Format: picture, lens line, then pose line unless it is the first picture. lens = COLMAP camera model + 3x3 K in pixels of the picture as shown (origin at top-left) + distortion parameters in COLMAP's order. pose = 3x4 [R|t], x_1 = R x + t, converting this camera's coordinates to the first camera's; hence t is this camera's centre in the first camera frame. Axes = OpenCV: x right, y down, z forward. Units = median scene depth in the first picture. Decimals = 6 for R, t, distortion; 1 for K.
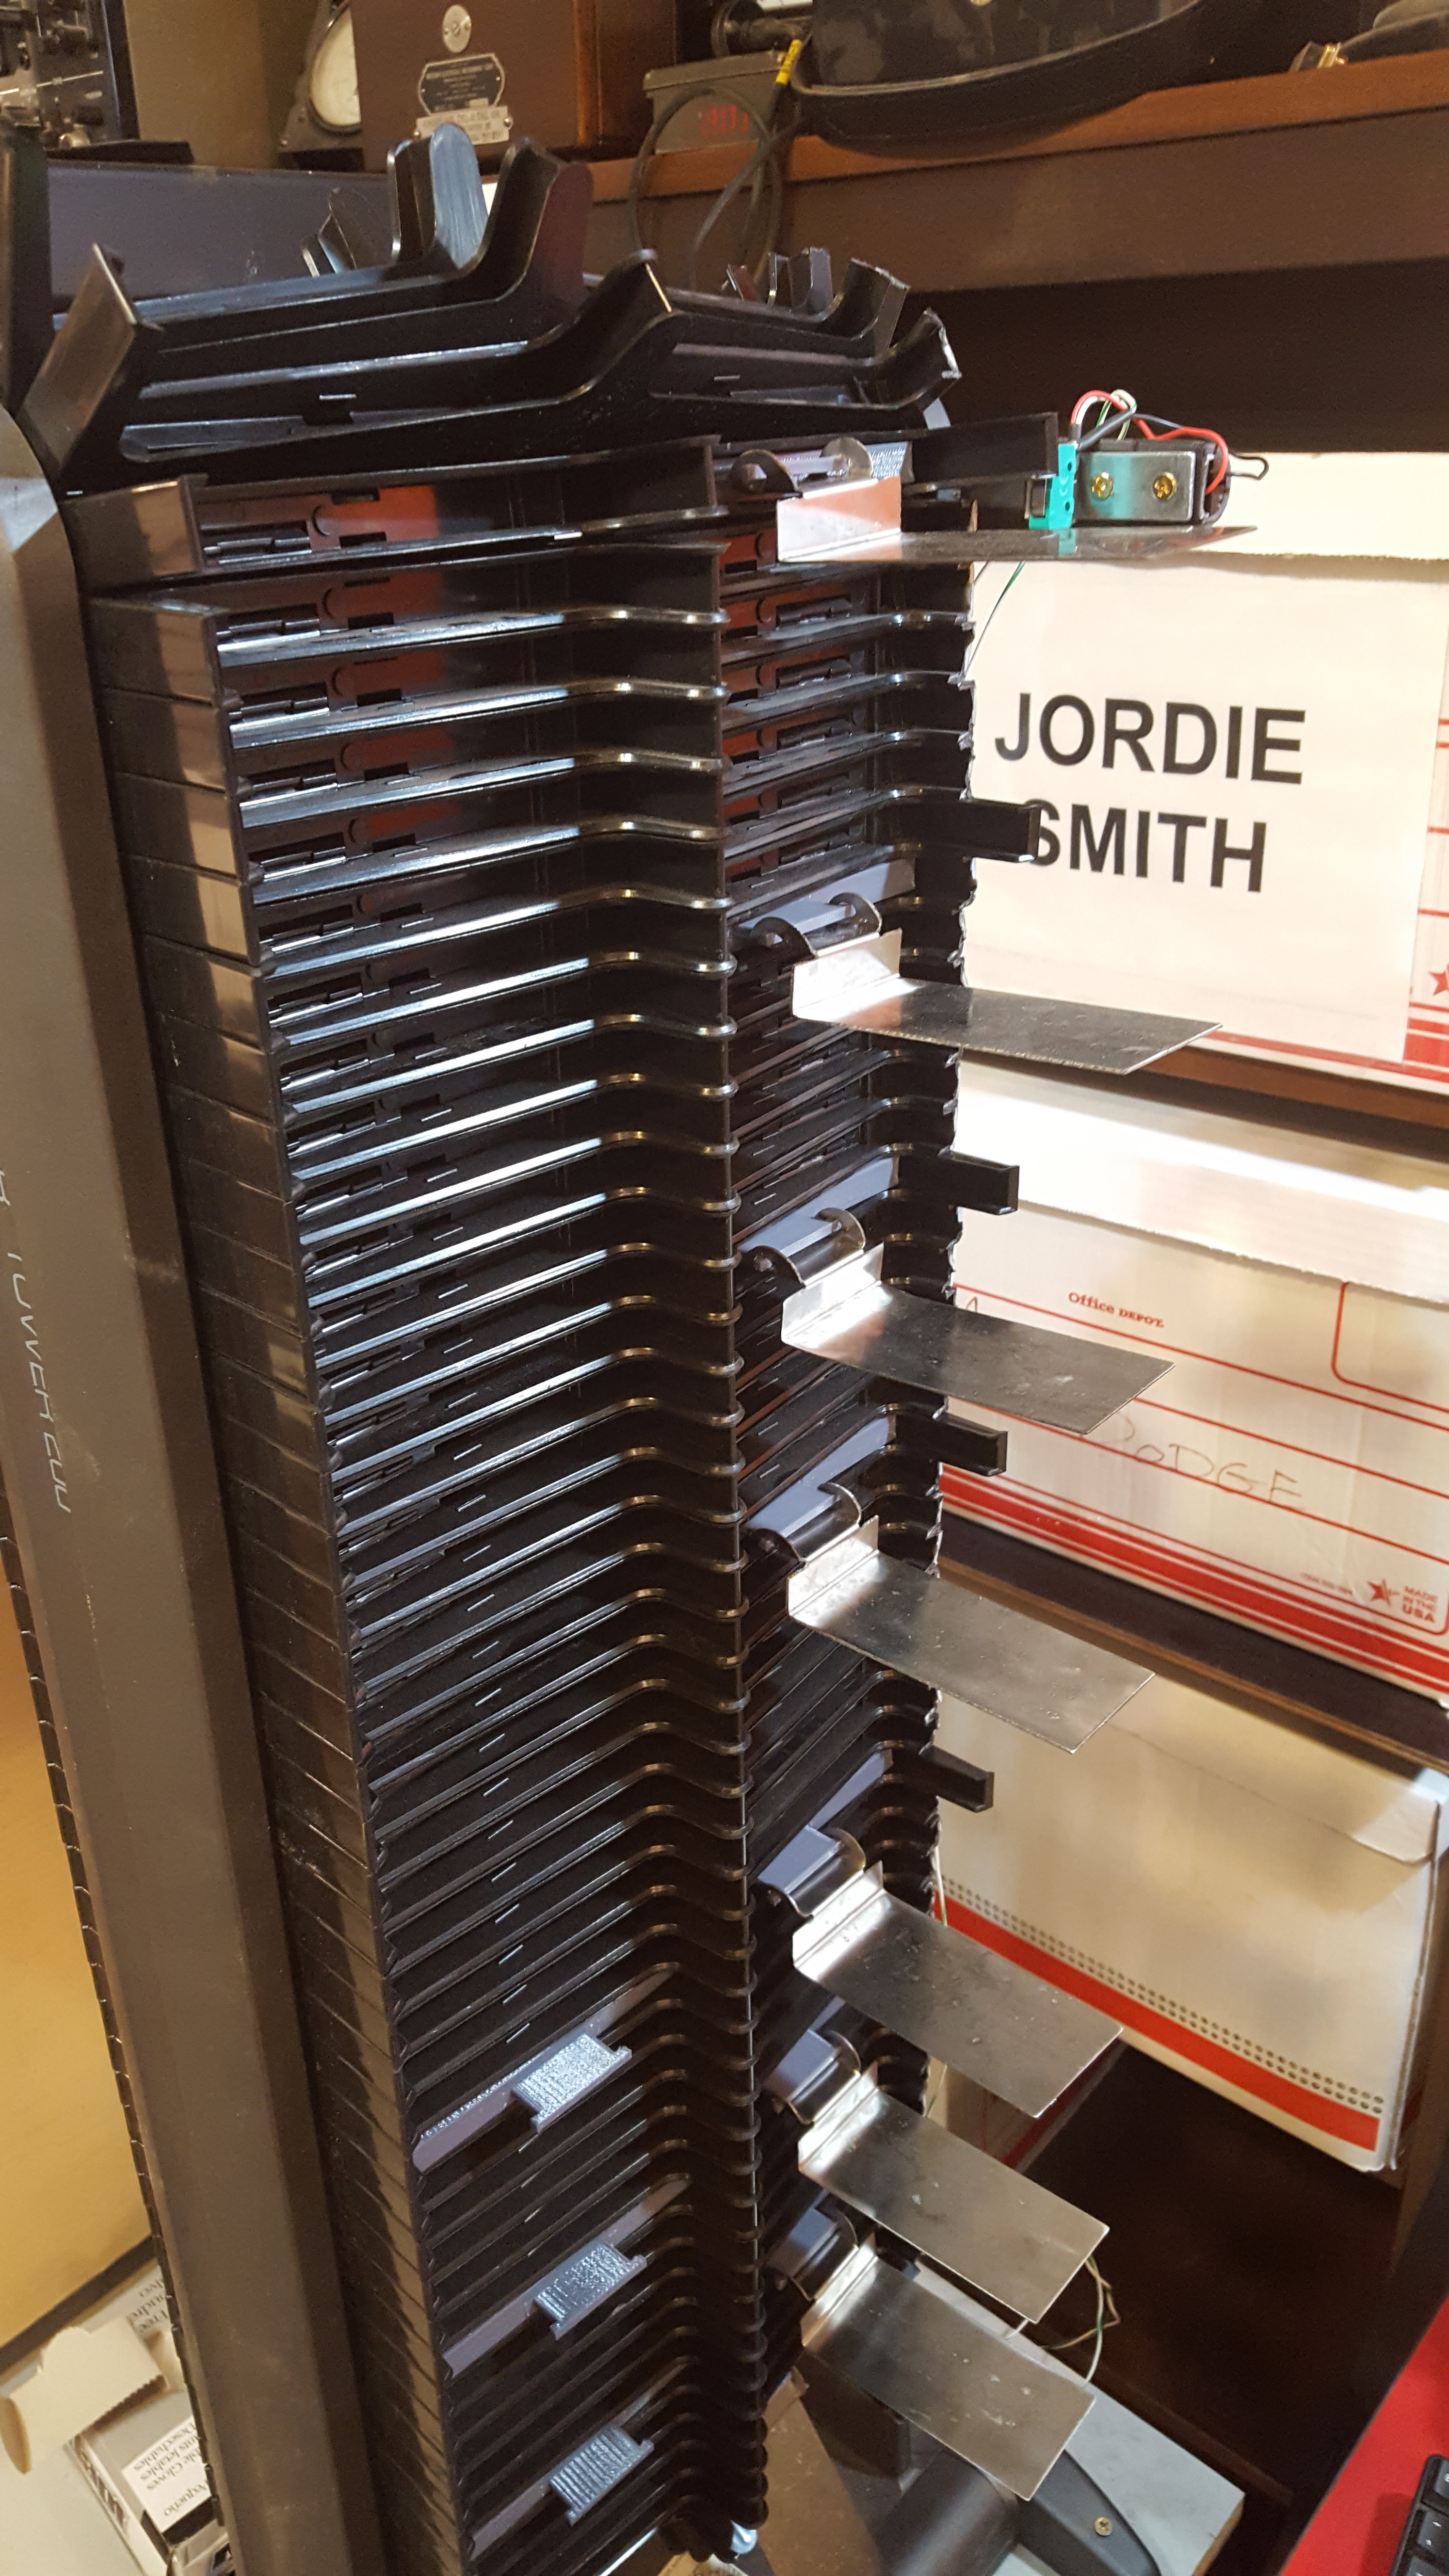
lens RADIAL K [[2042.2, 0, 714.7], [0, 2042.2, 1293.7], [0, 0, 1]] dist [0.011628, 0.009142]
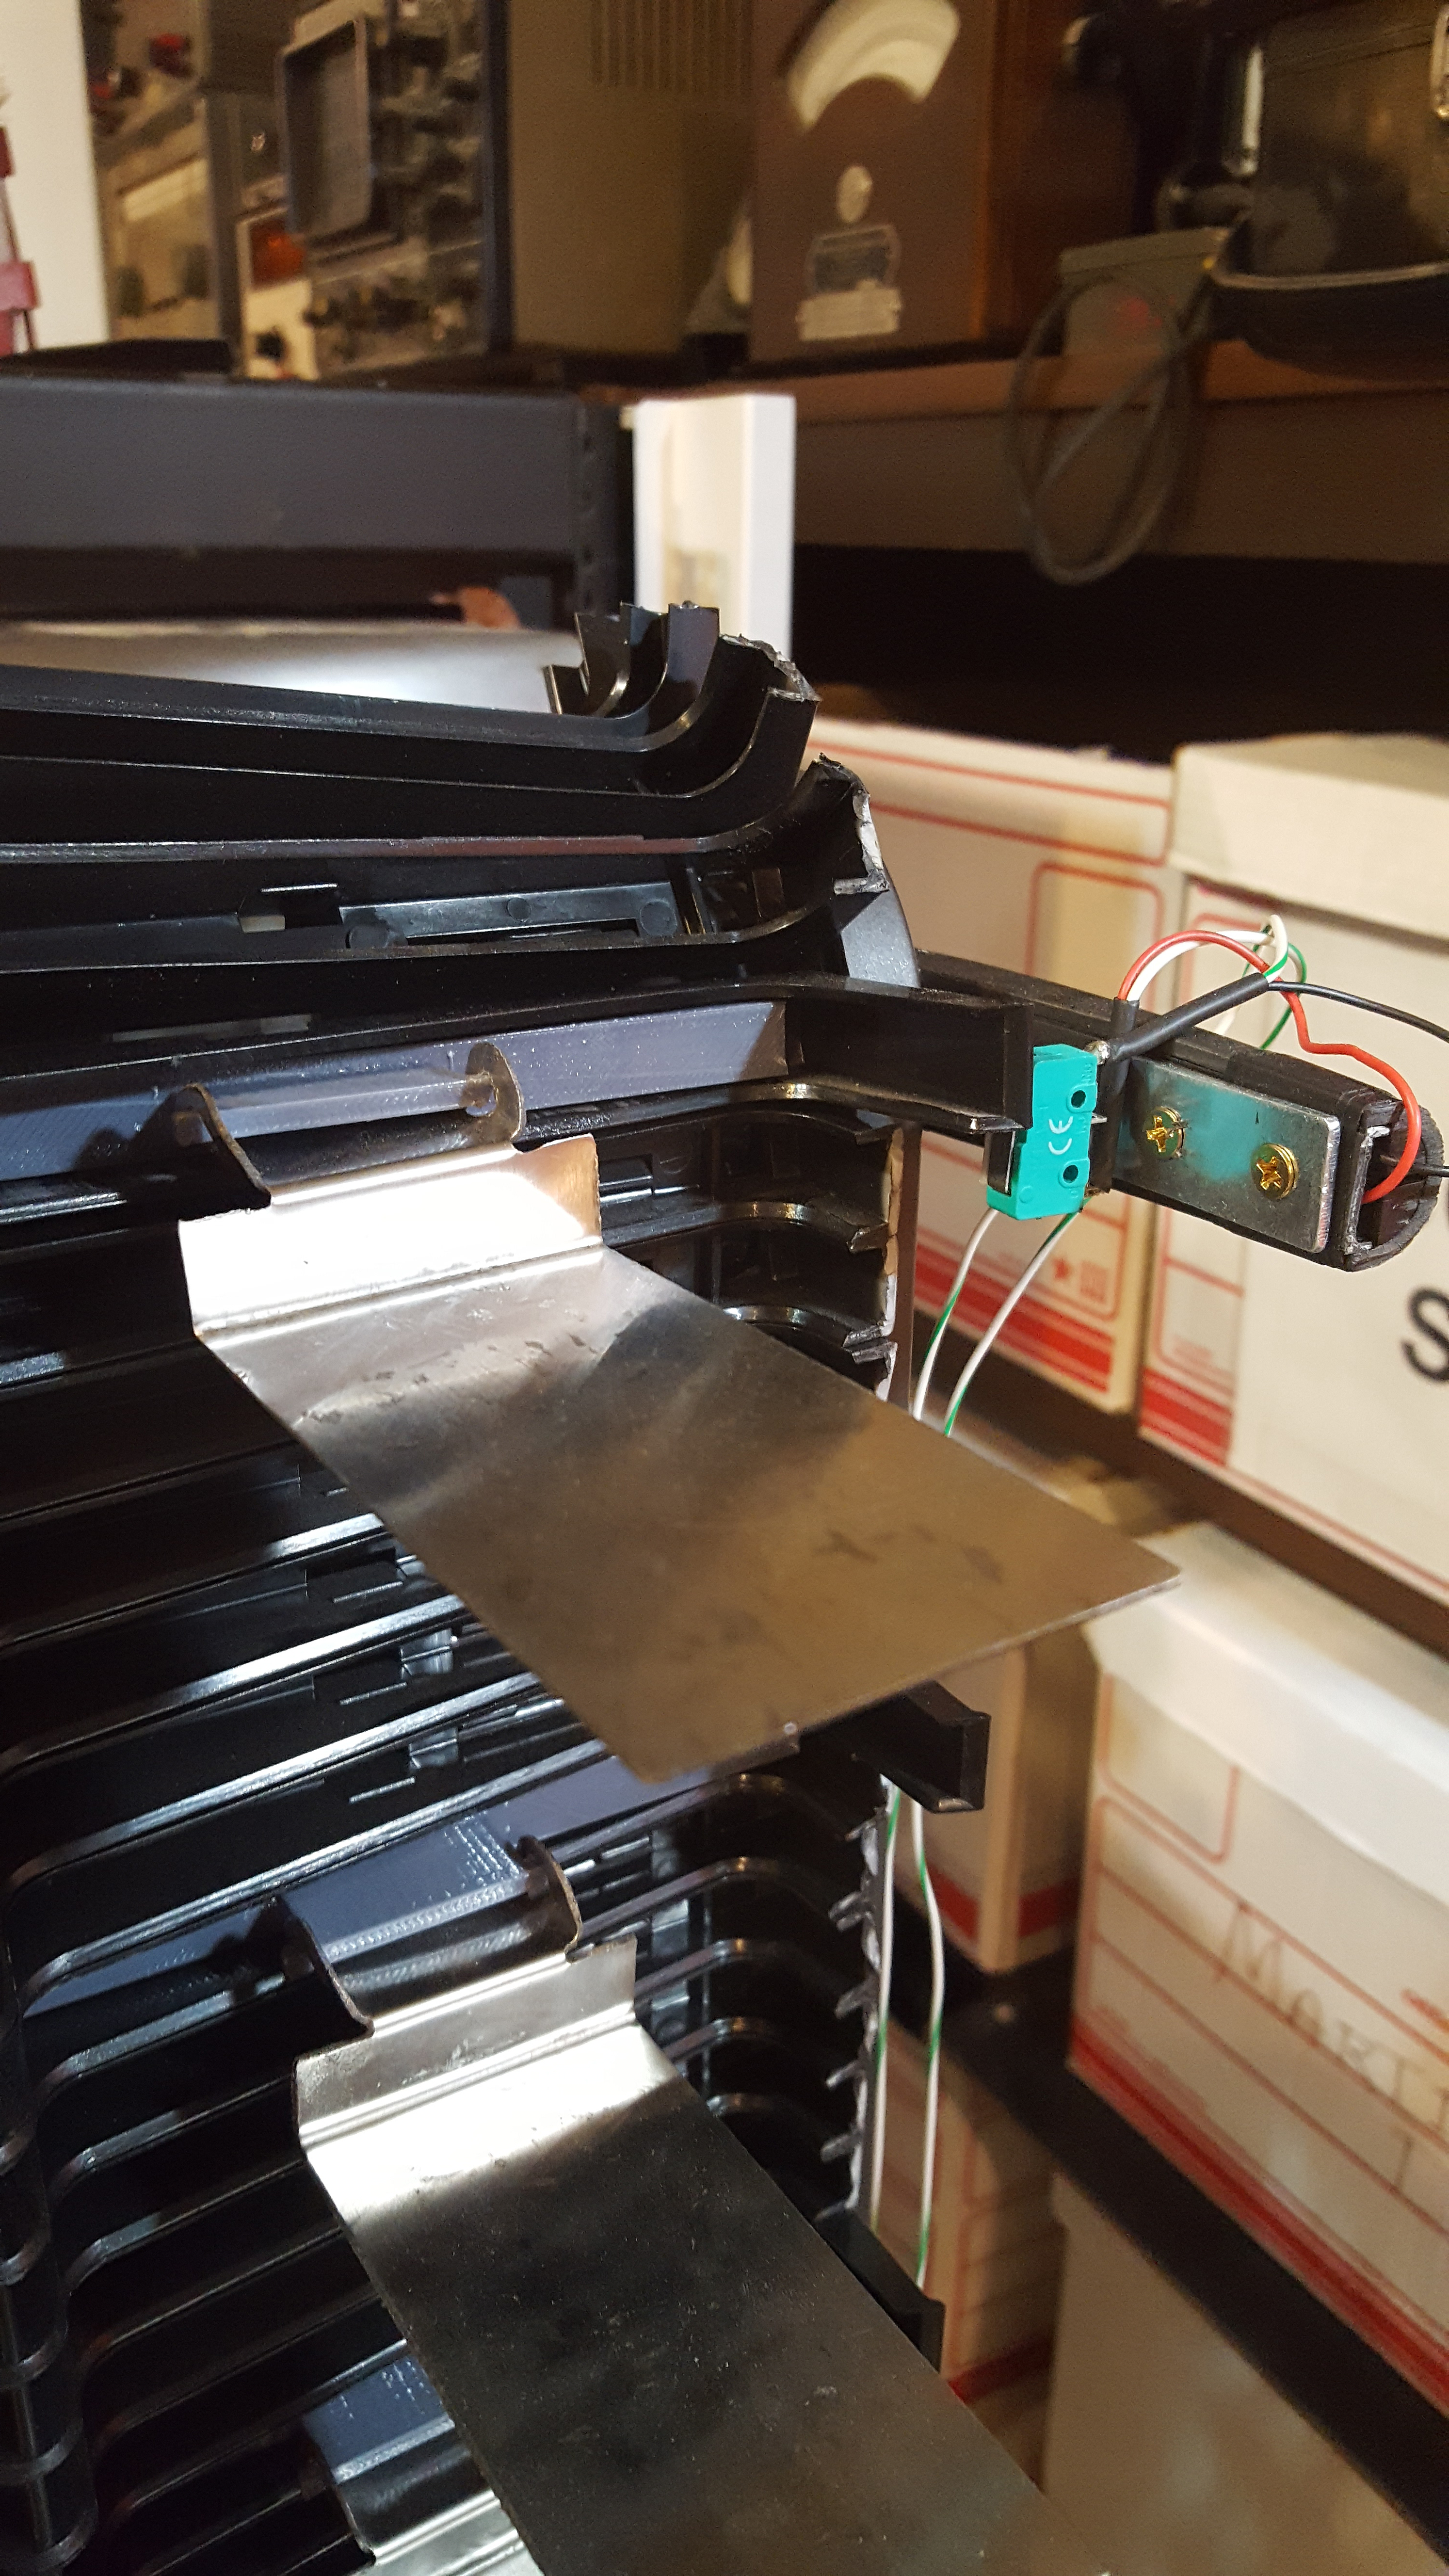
lens RADIAL K [[2042.2, 0, 729.8], [0, 2042.2, 1282.7], [0, 0, 1]] dist [0.011628, 0.009142]
pose [[0.951144, 0.153859, -0.267682, 0.122829], [-0.170953, 0.984399, -0.041626, -0.176732], [0.257101, 0.085354, 0.962608, 0.286494]]
